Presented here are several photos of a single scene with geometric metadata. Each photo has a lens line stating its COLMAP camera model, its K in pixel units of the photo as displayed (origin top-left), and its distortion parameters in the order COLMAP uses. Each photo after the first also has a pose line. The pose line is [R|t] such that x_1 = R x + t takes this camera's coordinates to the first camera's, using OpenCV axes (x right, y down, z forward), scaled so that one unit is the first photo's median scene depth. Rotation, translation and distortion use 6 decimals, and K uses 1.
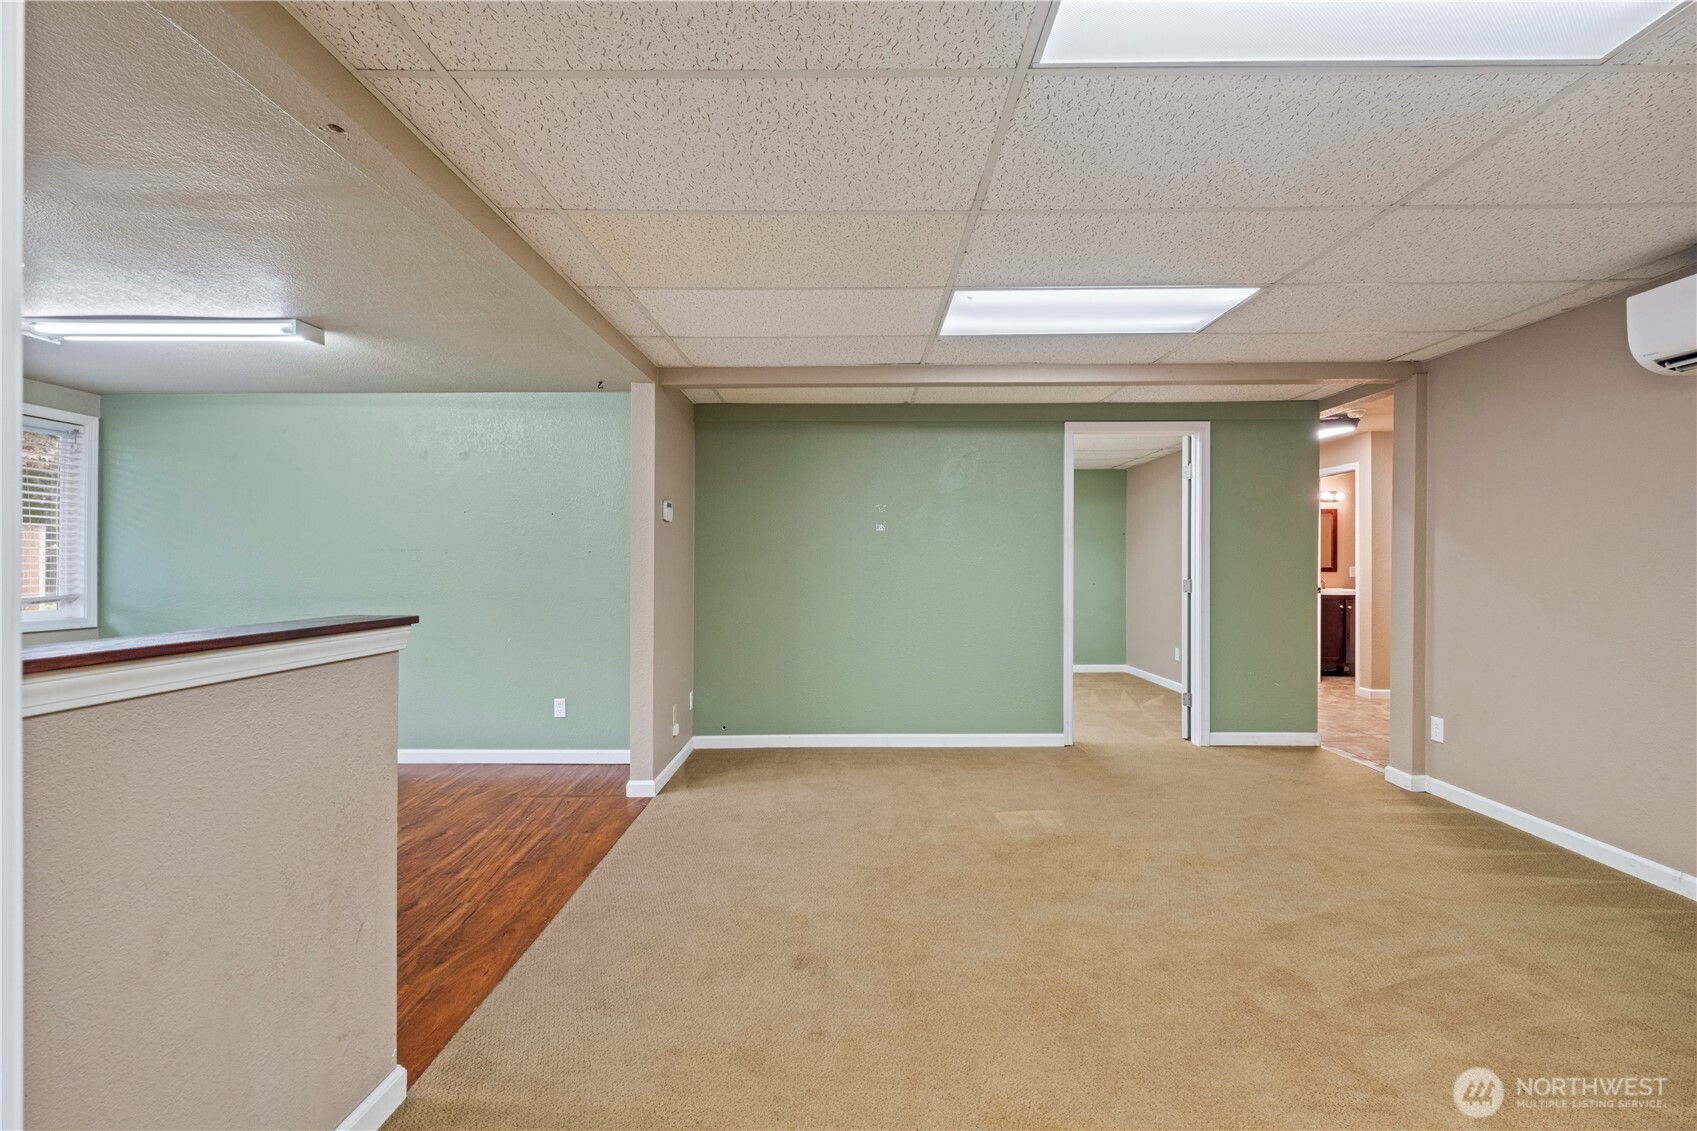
lens RADIAL K [[740.1, 0, 840.2], [0, 740.1, 564.0], [0, 0, 1]] dist [0.001001, -0.006082]
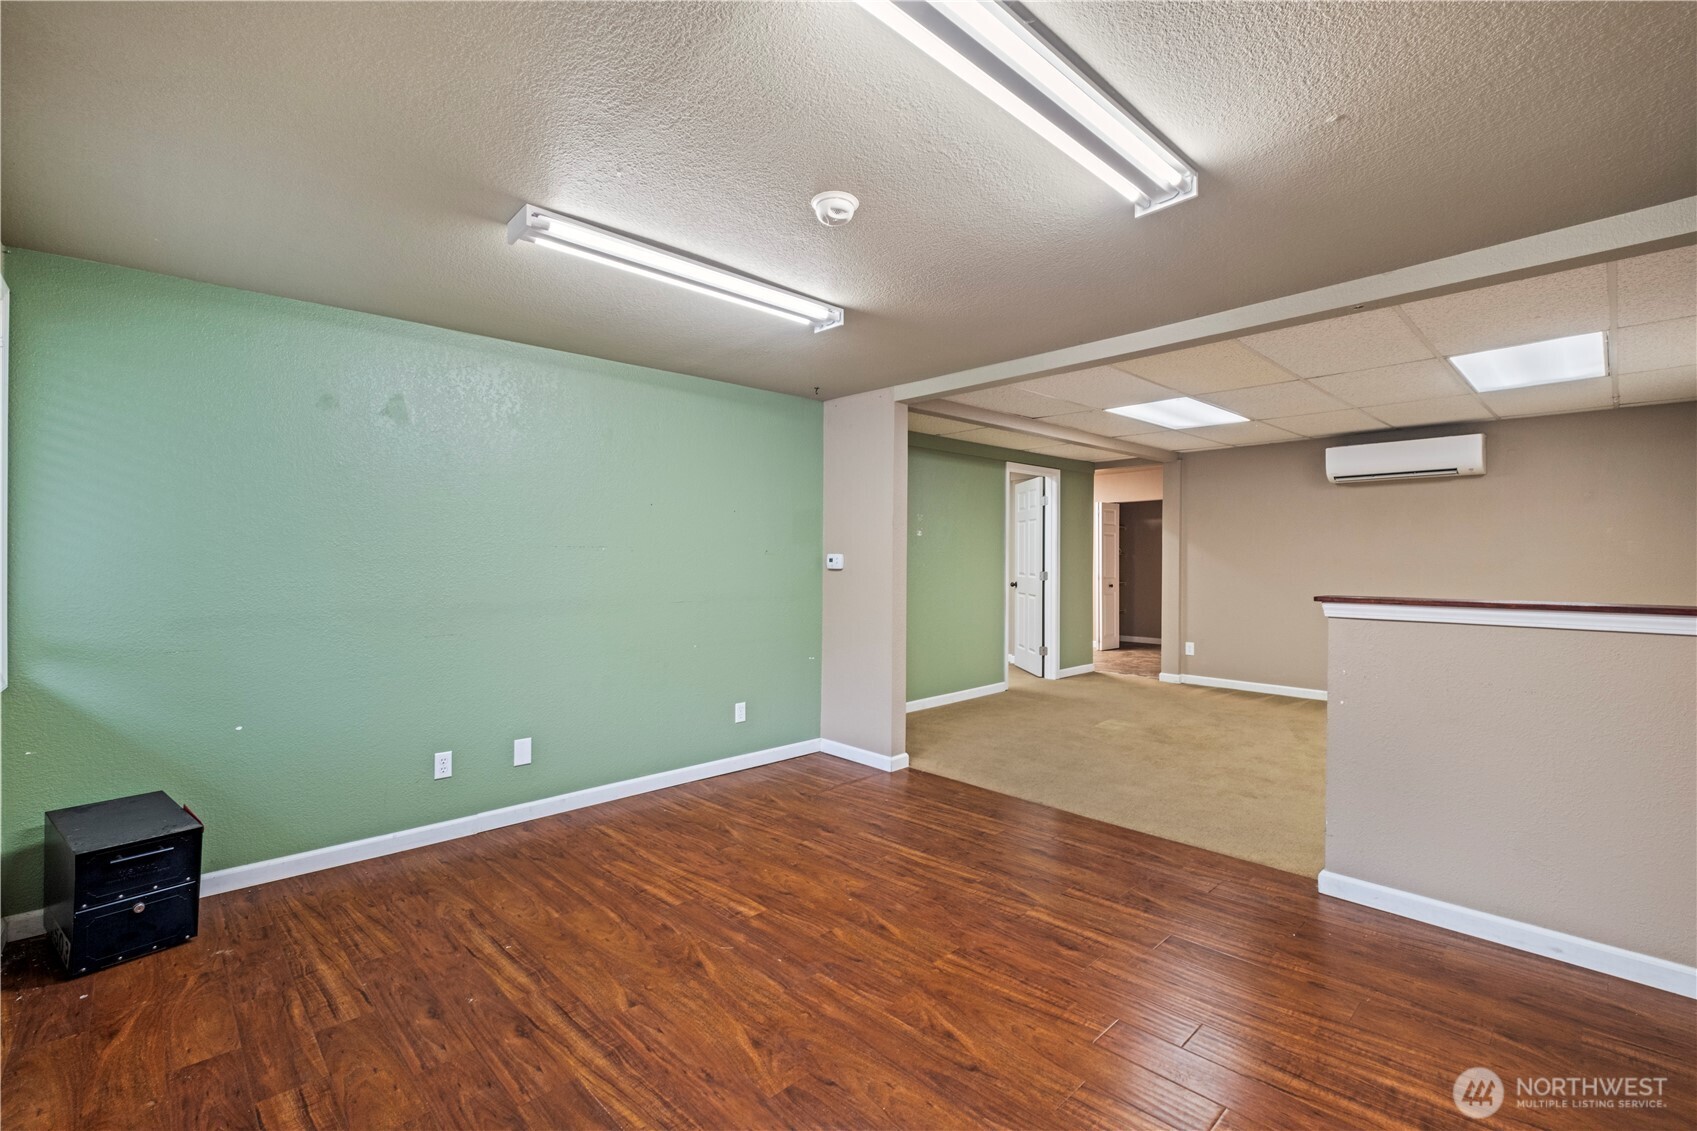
lens RADIAL K [[740.1, 0, 840.2], [0, 740.1, 564.0], [0, 0, 1]] dist [0.001001, -0.006082]
pose [[0.717191, -0.004467, 0.696862, -1.138748], [0.001532, 0.999987, 0.004833, -0.004624], [-0.696874, -0.002398, 0.717189, 0.256220]]
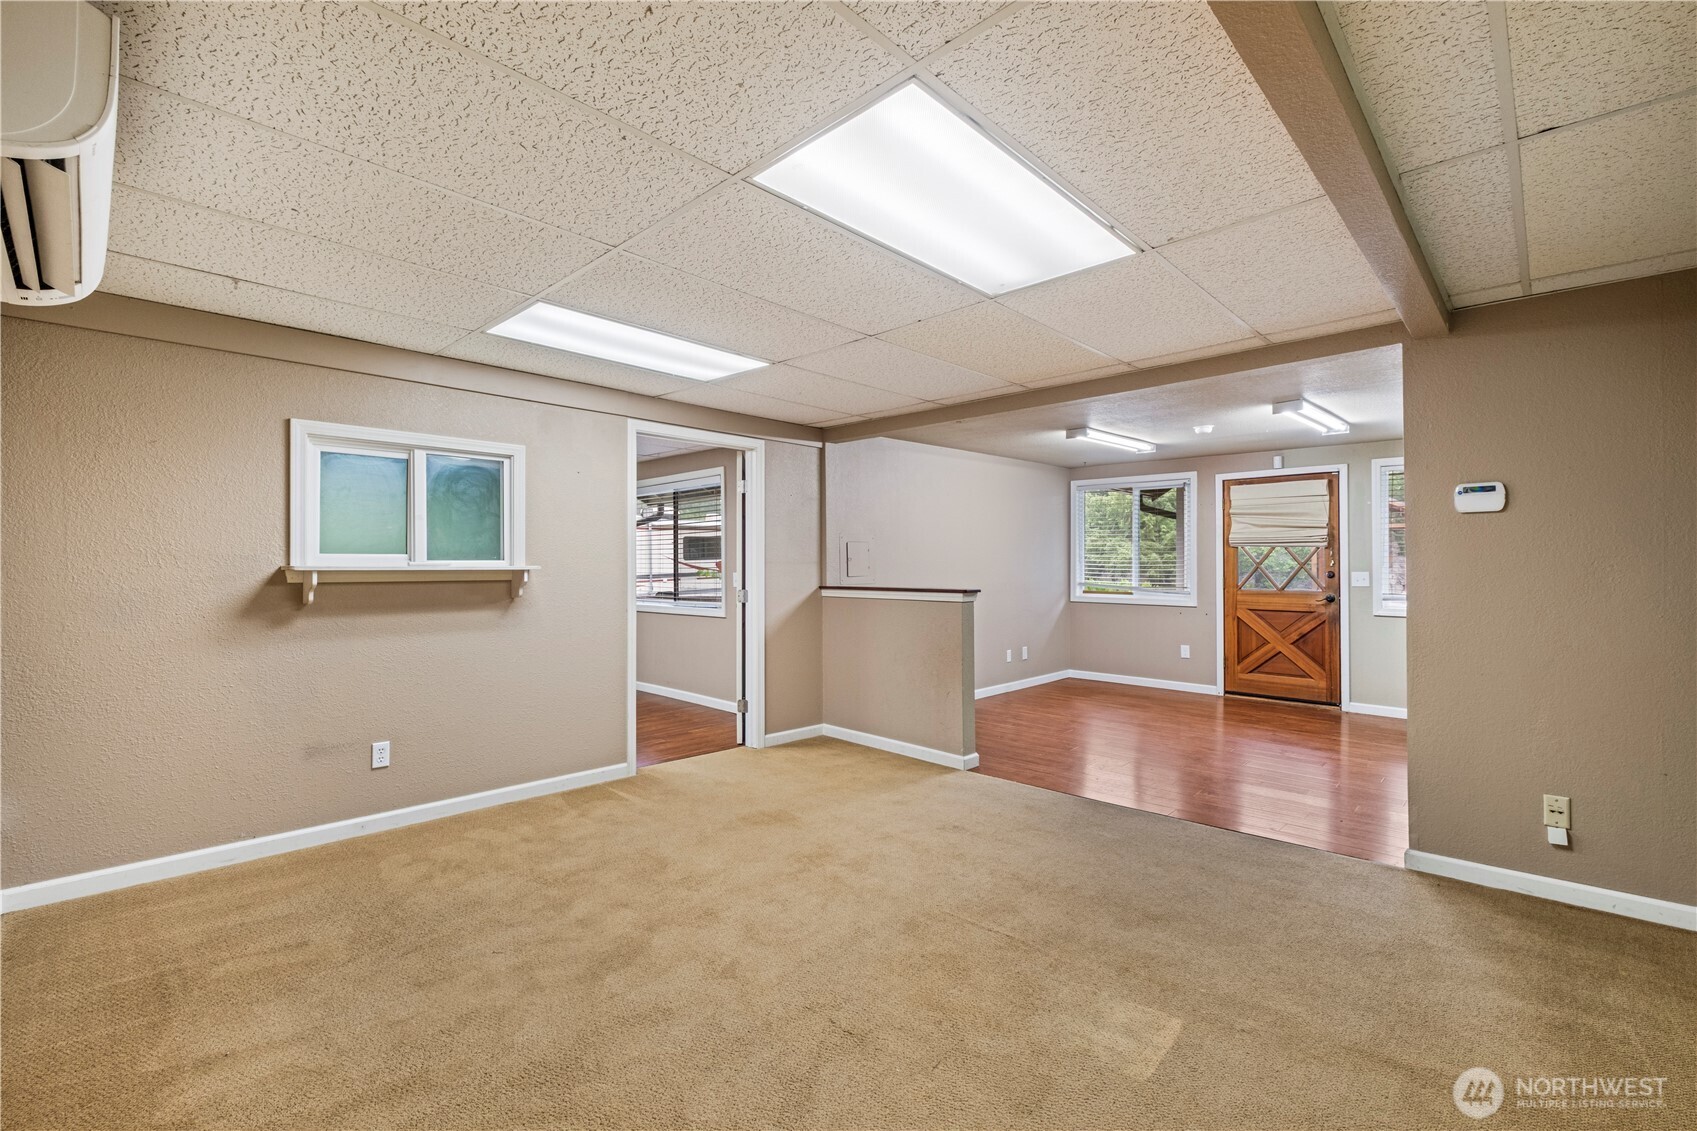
lens RADIAL K [[740.1, 0, 840.2], [0, 740.1, 564.0], [0, 0, 1]] dist [0.001001, -0.006082]
pose [[-0.683991, -0.001489, -0.729489, 0.735863], [-0.000281, 0.999998, -0.001777, -0.008083], [0.729491, -0.001011, -0.683990, 1.107097]]
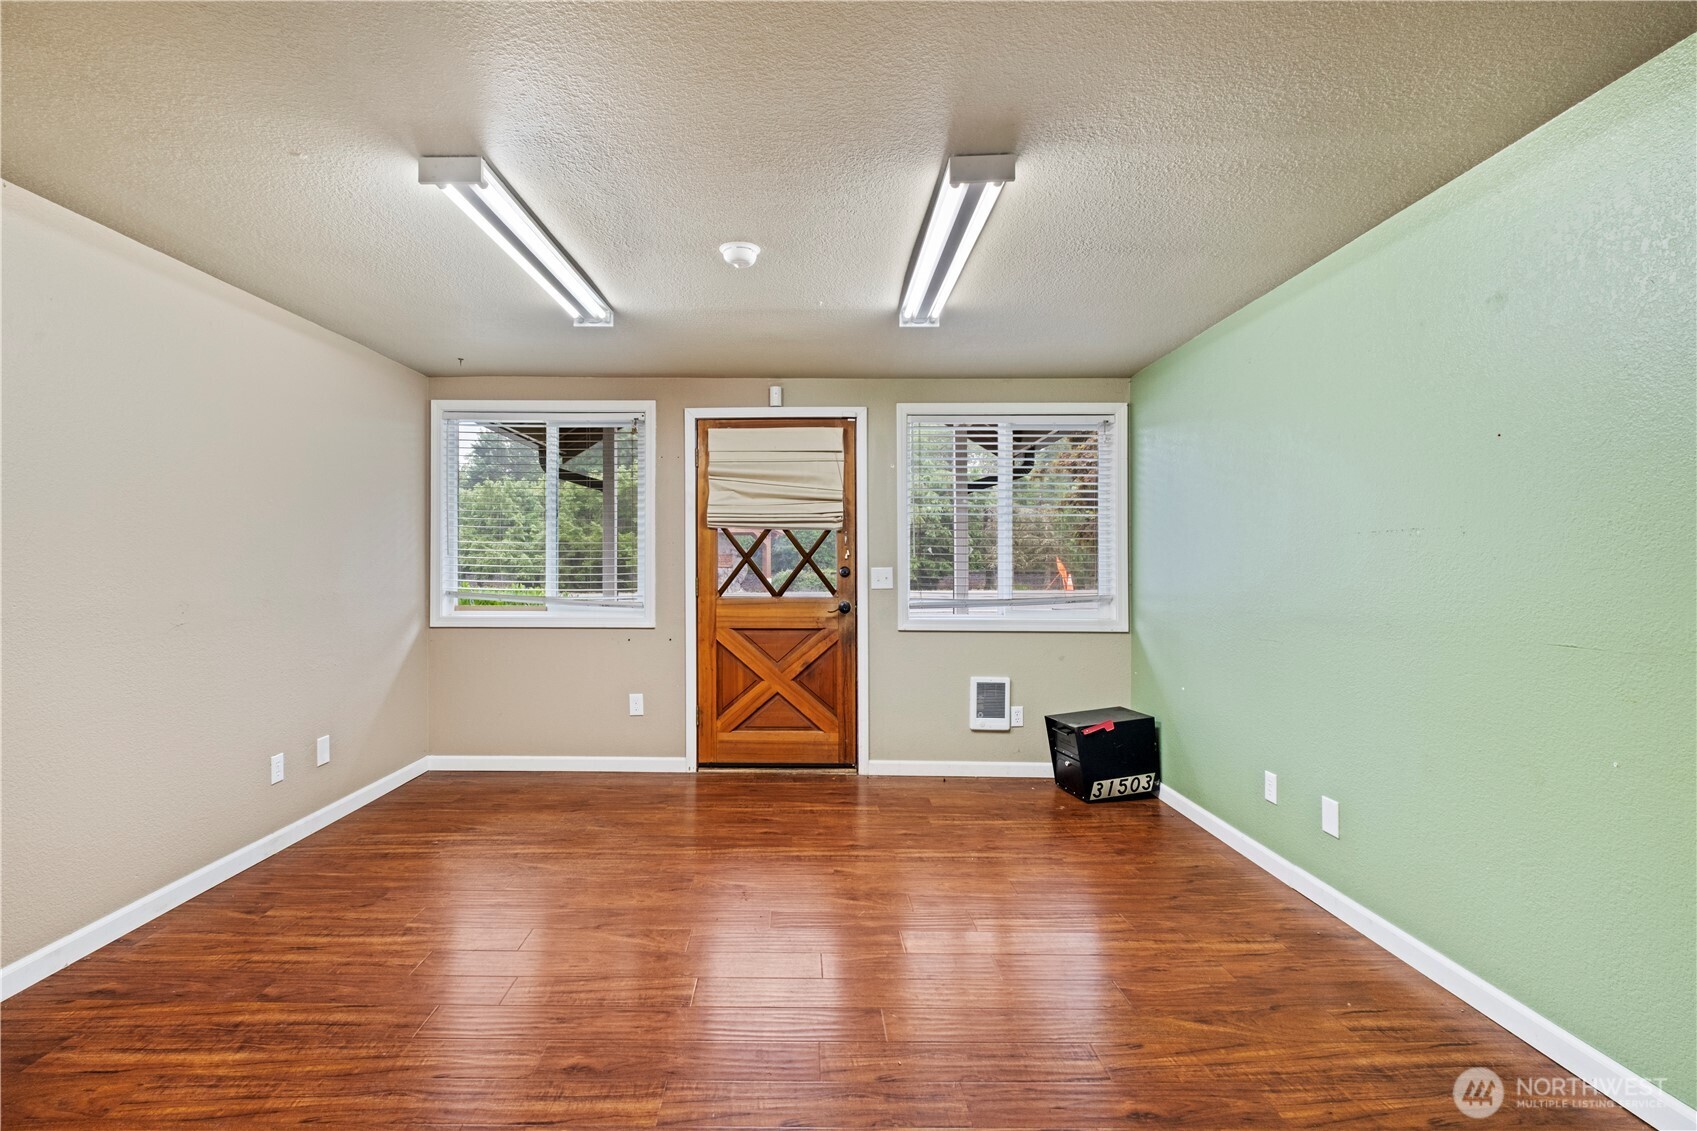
lens RADIAL K [[748.9, 0, 793.4], [0, 748.9, 560.0], [0, 0, 1]] dist [0.001022, -0.000042]
pose [[-0.001406, -0.008195, -0.999965, -0.093551], [0.003265, 0.999961, -0.008200, 0.003510], [0.999994, -0.003276, -0.001380, 0.706192]]
